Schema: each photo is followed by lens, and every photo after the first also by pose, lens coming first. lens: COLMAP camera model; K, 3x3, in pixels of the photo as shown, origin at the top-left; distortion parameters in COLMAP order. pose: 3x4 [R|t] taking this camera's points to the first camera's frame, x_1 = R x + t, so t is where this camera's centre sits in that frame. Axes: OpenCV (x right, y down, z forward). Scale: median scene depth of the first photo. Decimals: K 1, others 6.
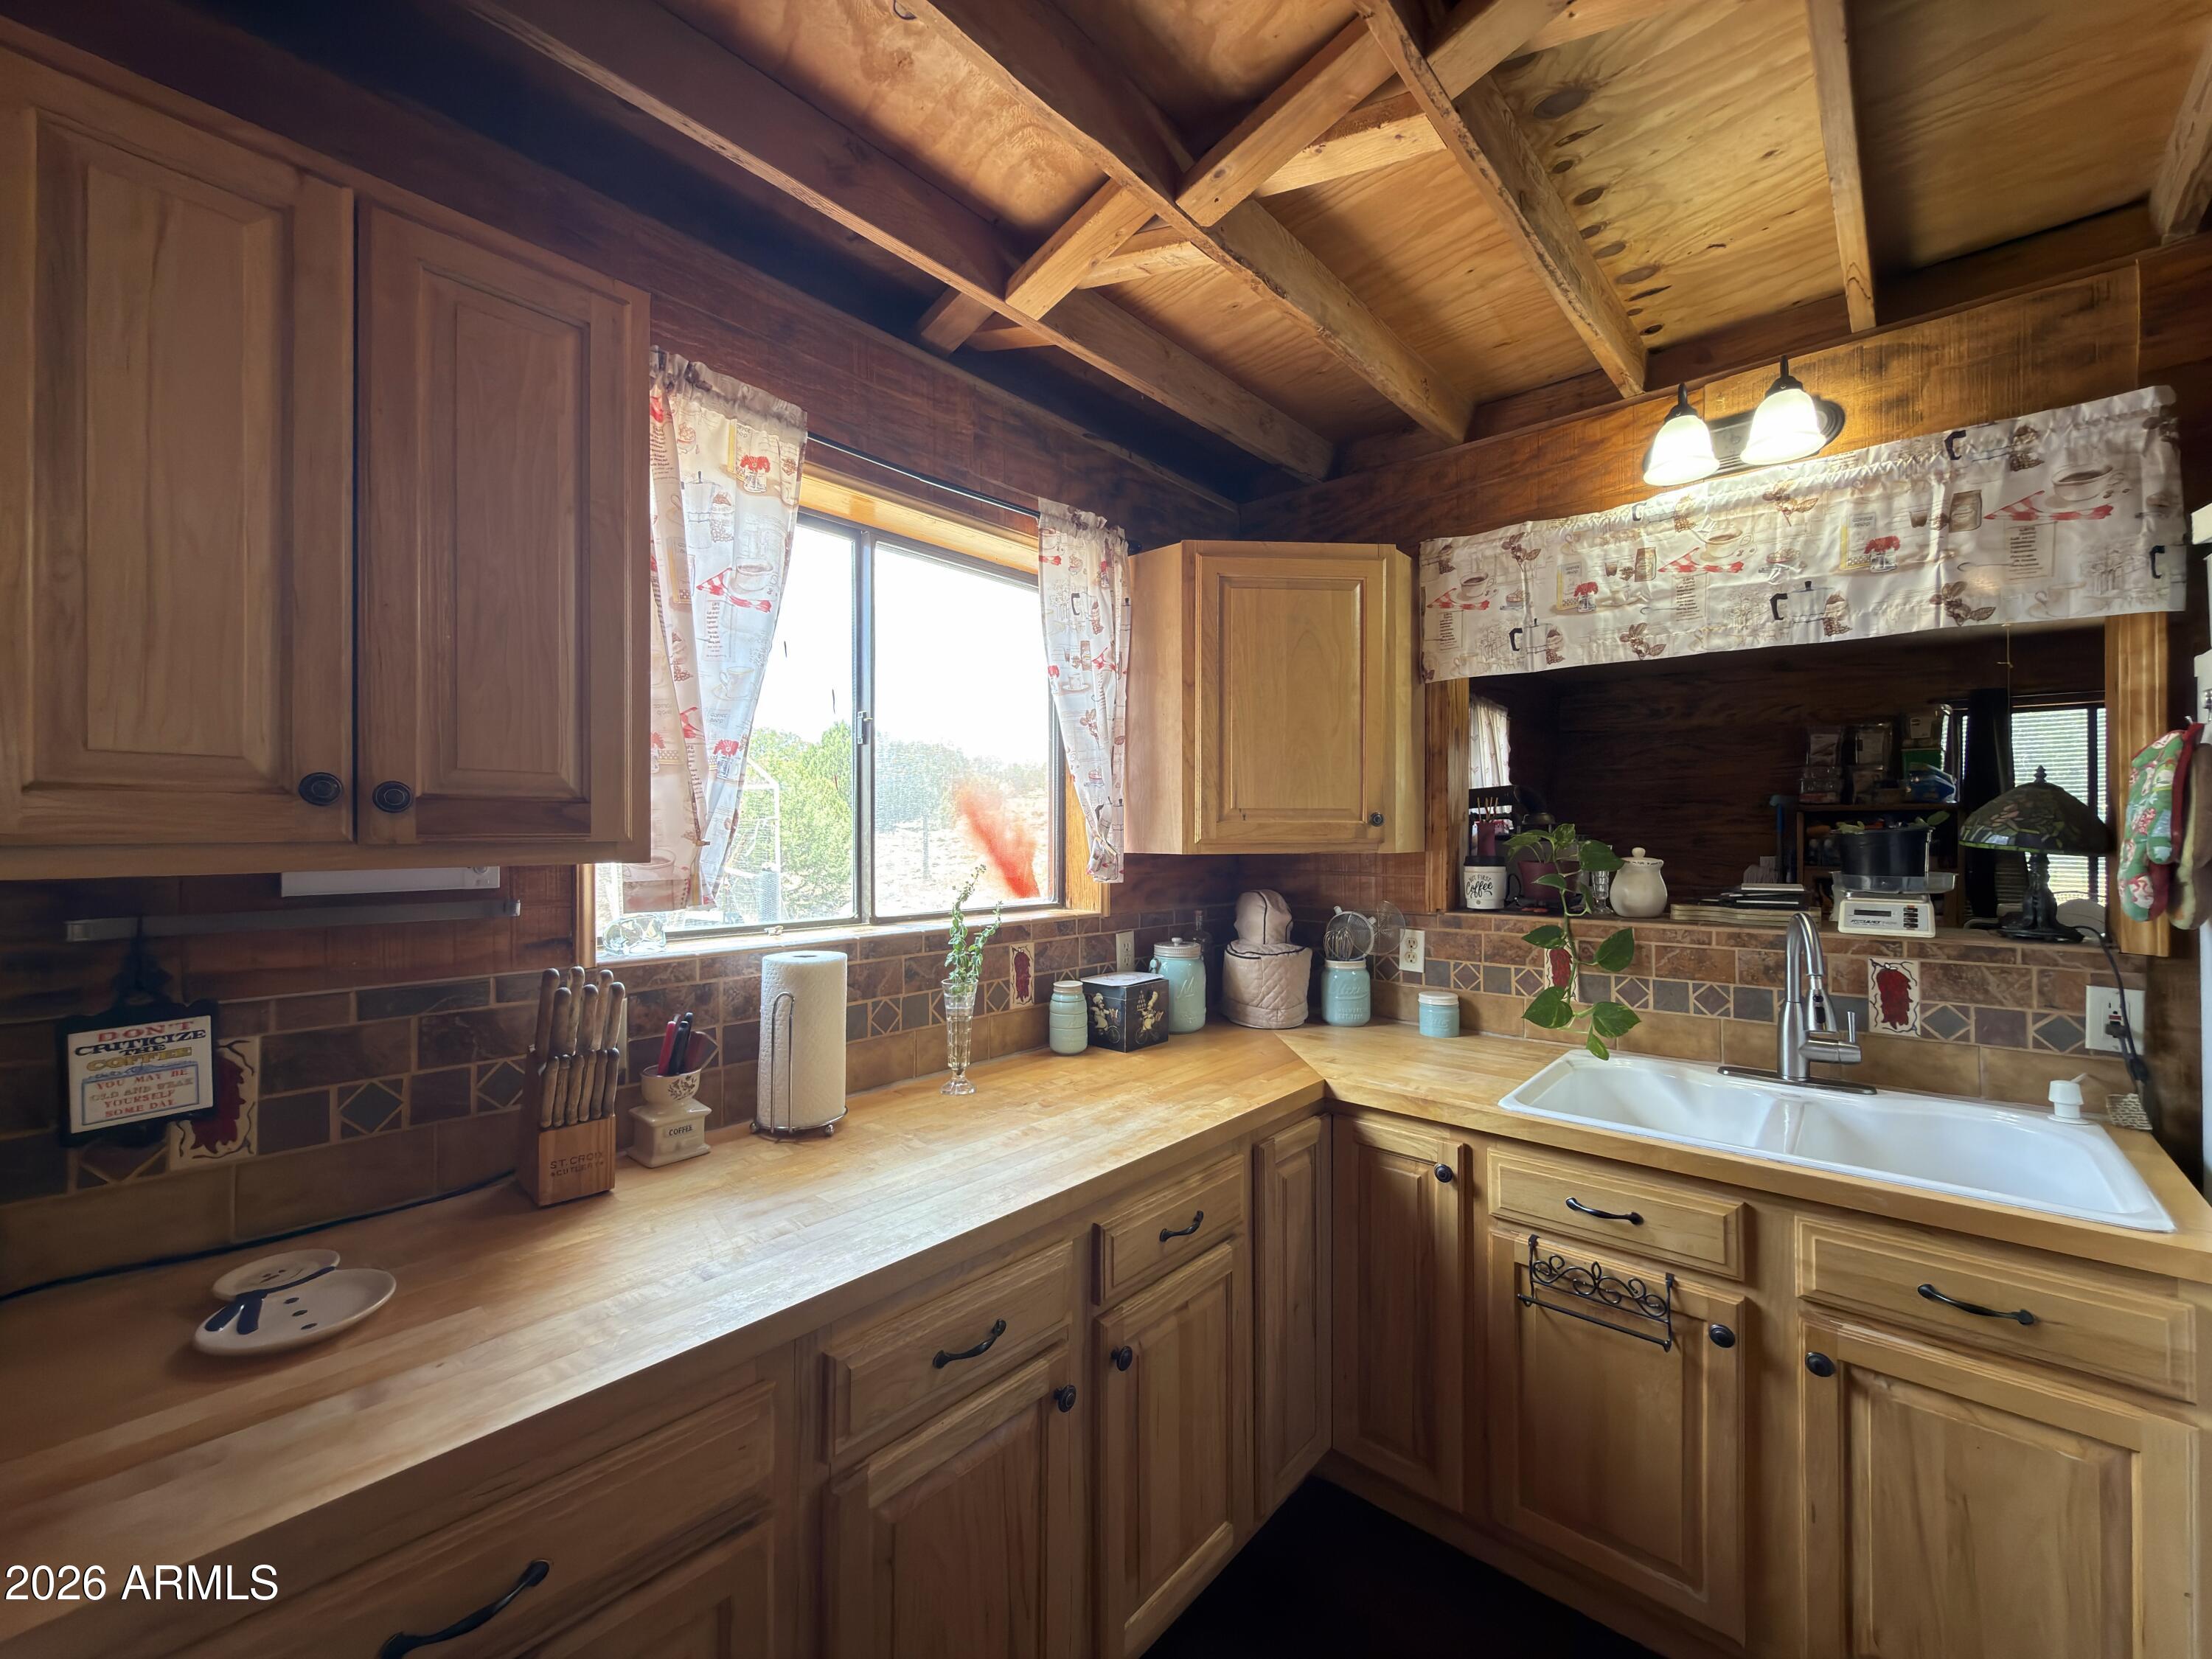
lens RADIAL K [[882.2, 0, 1110.5], [0, 882.2, 831.0], [0, 0, 1]] dist [-0.000501, 0.000262]
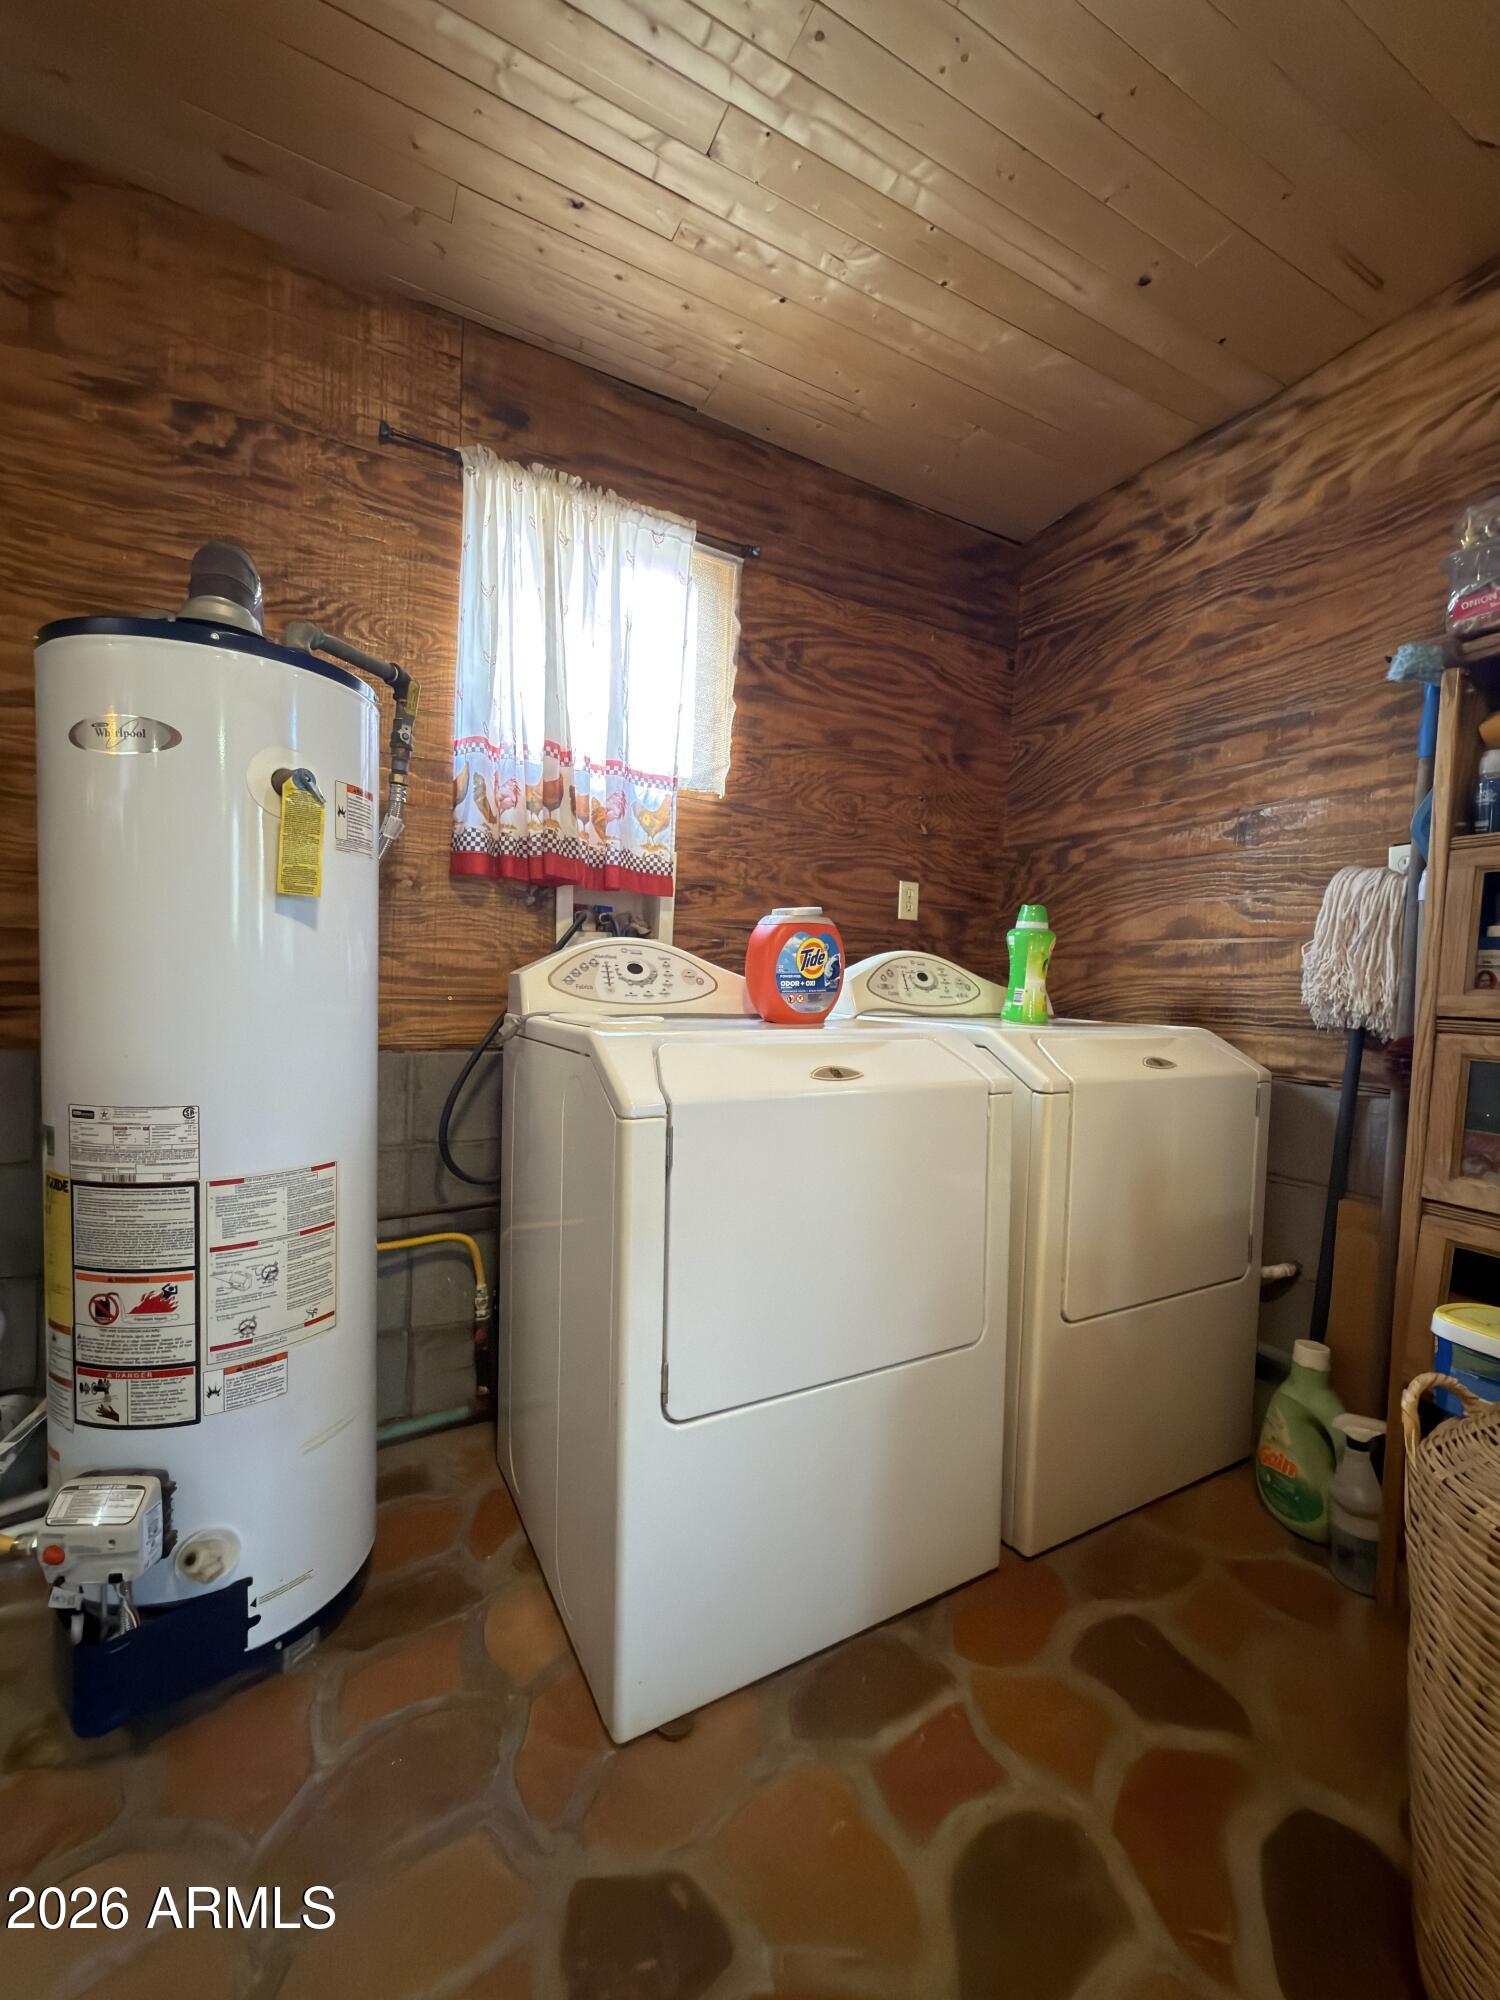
lens RADIAL K [[797.6, 0, 749.5], [0, 797.6, 1003.7], [0, 0, 1]] dist [-0.000501, 0.000262]
pose [[0.937149, 0.039791, -0.346654, 1.607053], [-0.028796, 0.998907, 0.036813, 0.238360], [0.347740, -0.024517, 0.937270, 1.581705]]
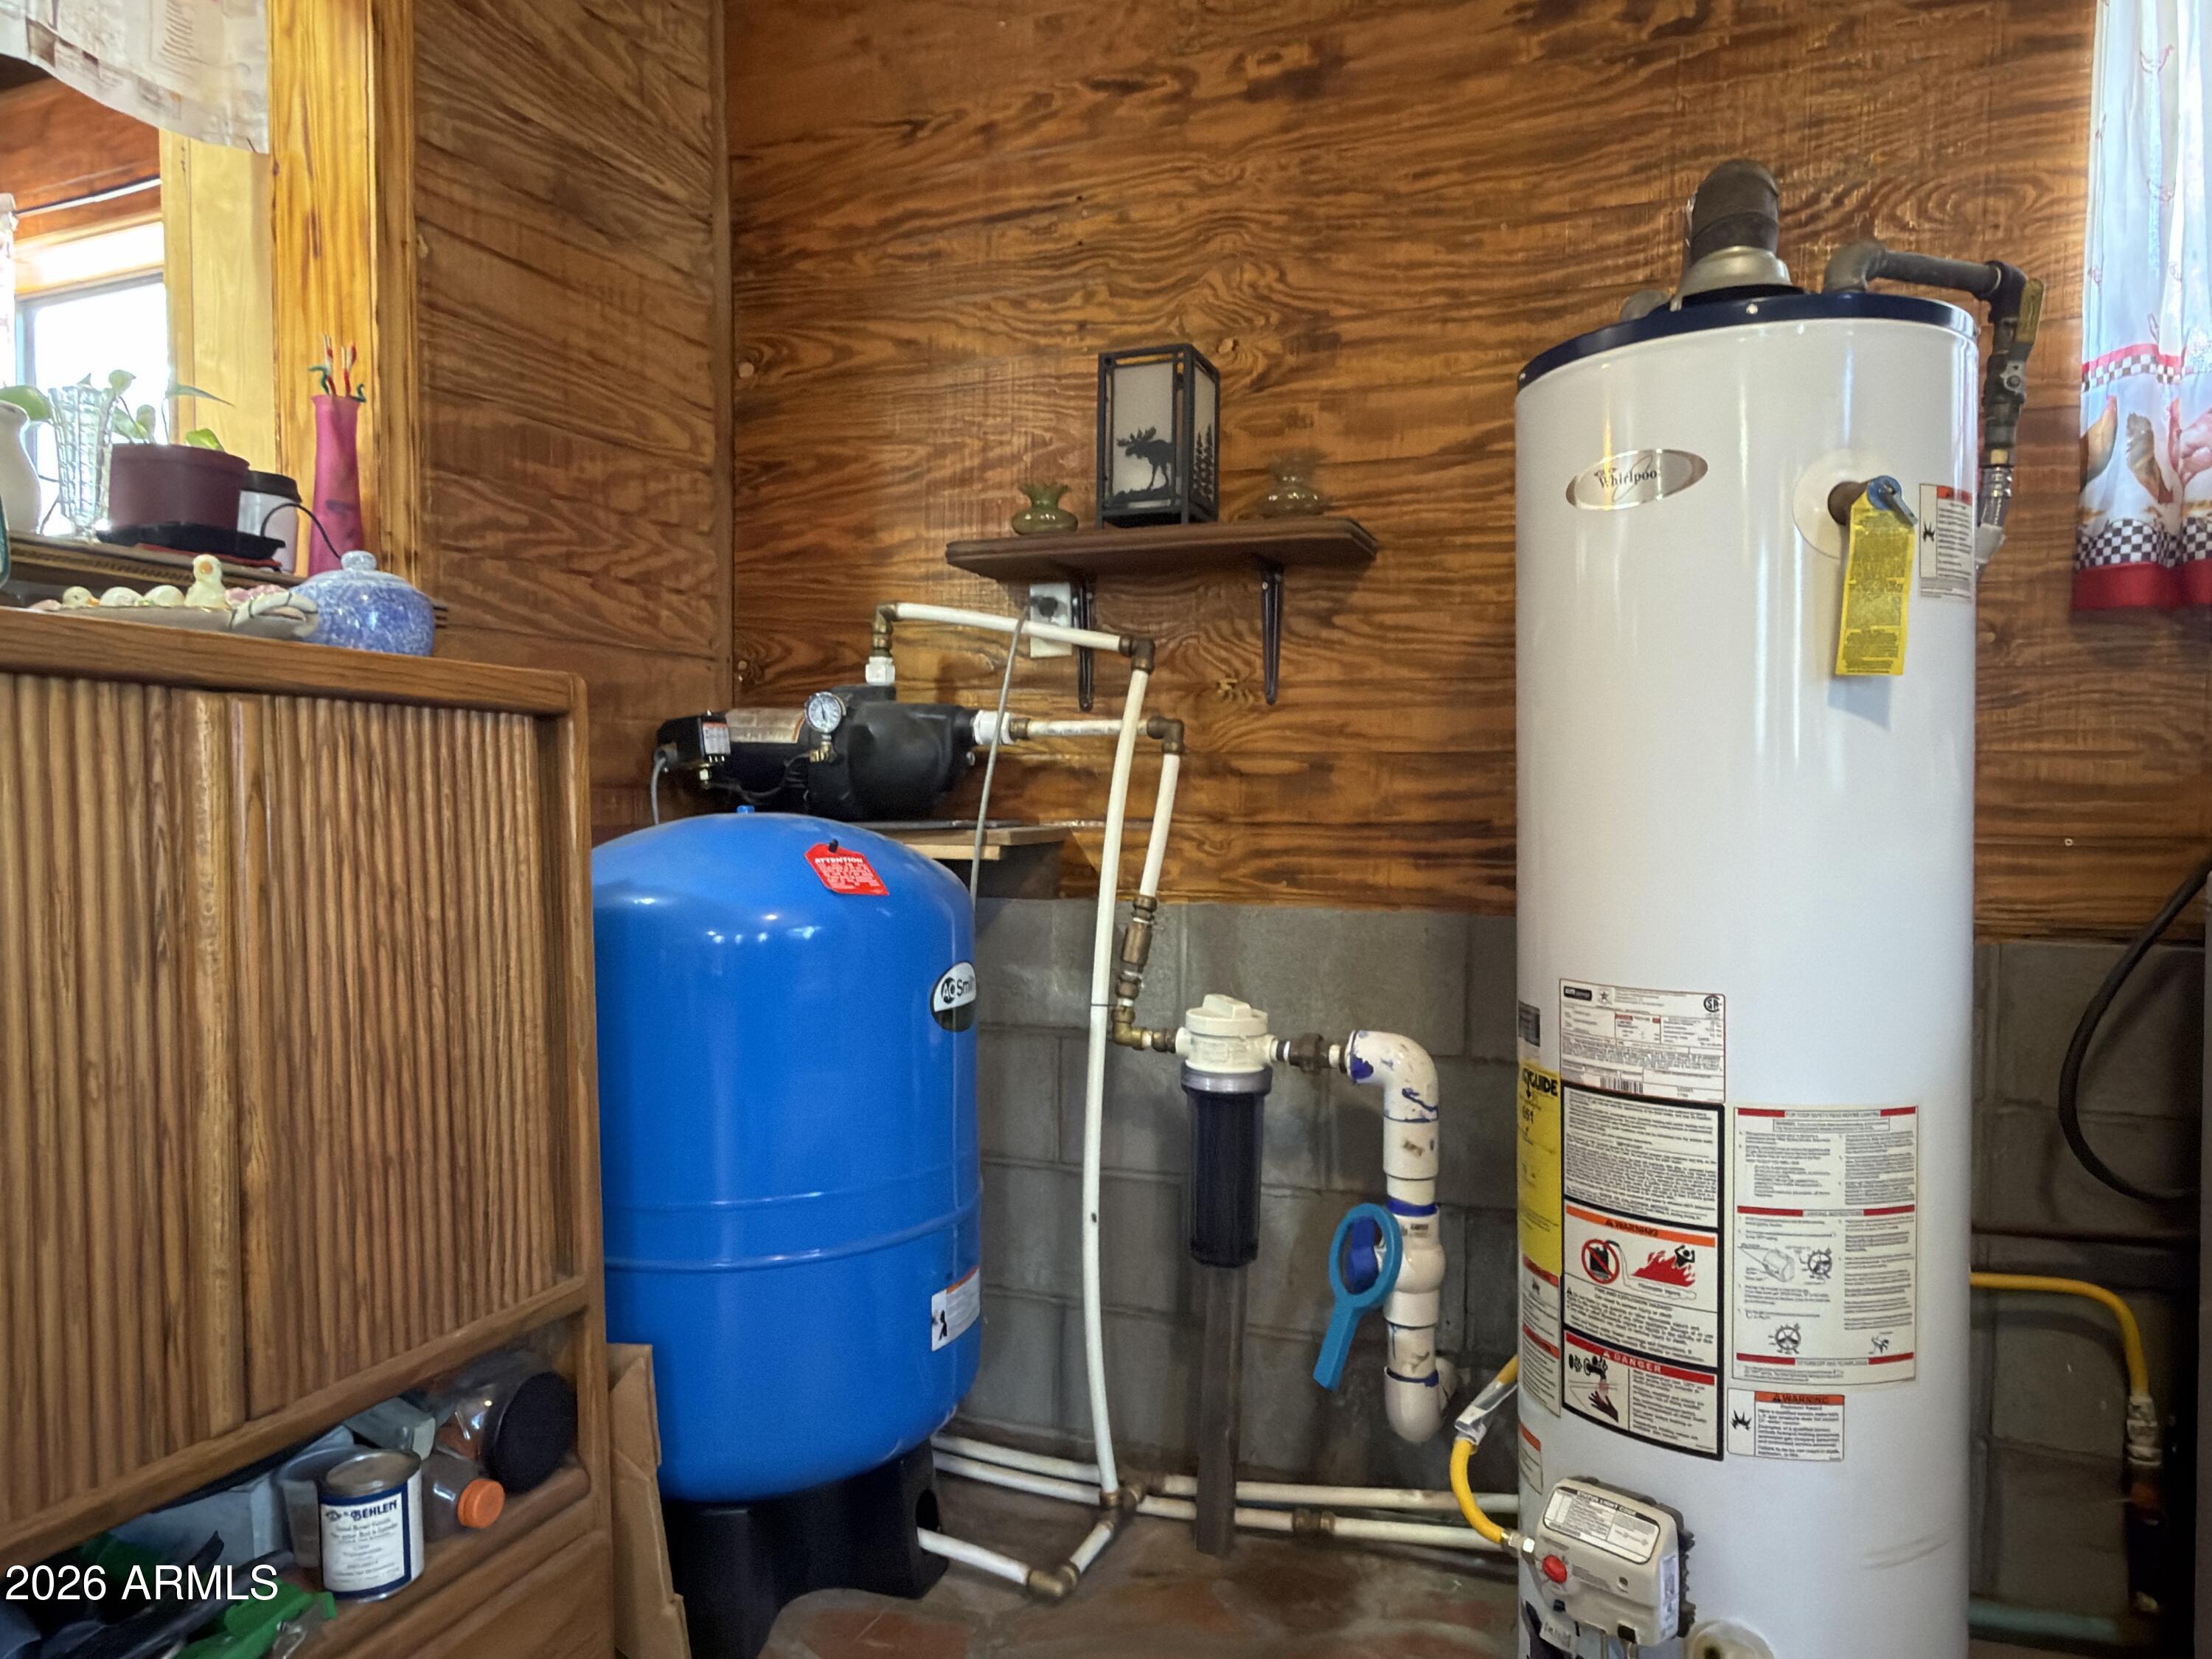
lens RADIAL K [[1450.2, 0, 1109.7], [0, 1450.2, 833.0], [0, 0, 1]] dist [-0.000460, 0.000643]
pose [[0.335358, 0.026799, -0.941710, 1.610734], [0.002367, 0.999568, 0.029289, 0.242562], [0.942088, -0.012052, 0.335149, 1.458915]]
